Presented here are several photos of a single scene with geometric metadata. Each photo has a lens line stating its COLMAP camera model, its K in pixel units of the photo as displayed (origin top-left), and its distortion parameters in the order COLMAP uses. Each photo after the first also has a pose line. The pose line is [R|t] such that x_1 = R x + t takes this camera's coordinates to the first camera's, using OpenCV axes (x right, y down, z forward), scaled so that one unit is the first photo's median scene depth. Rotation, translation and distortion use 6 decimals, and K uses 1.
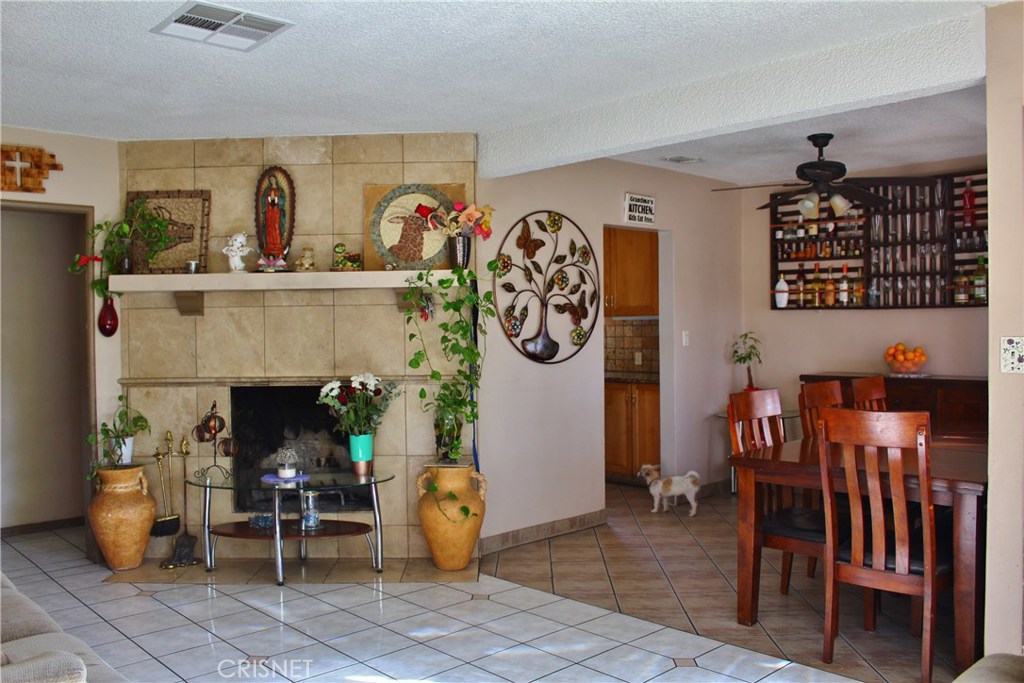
lens RADIAL K [[856.8, 0, 512.1], [0, 856.8, 343.1], [0, 0, 1]] dist [-0.119822, 0.058276]
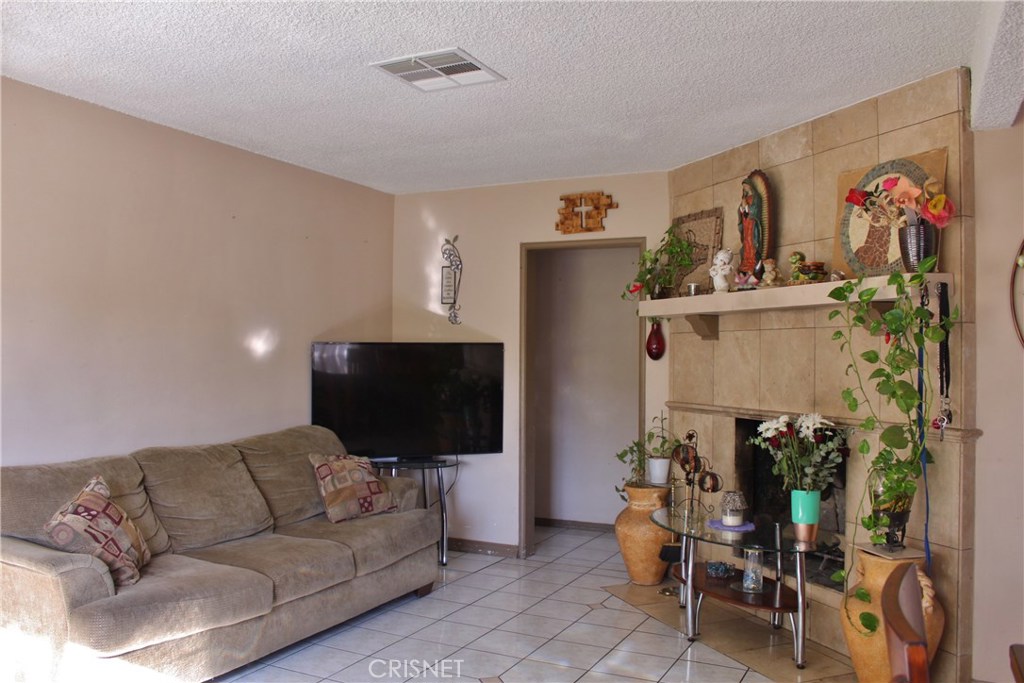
lens RADIAL K [[856.8, 0, 510.8], [0, 856.8, 344.8], [0, 0, 1]] dist [-0.119822, 0.058276]
pose [[0.349977, 0.004458, -0.936748, 0.446851], [-0.030127, 0.999525, -0.006499, -0.014038], [0.936274, 0.030496, 0.349945, 0.450666]]
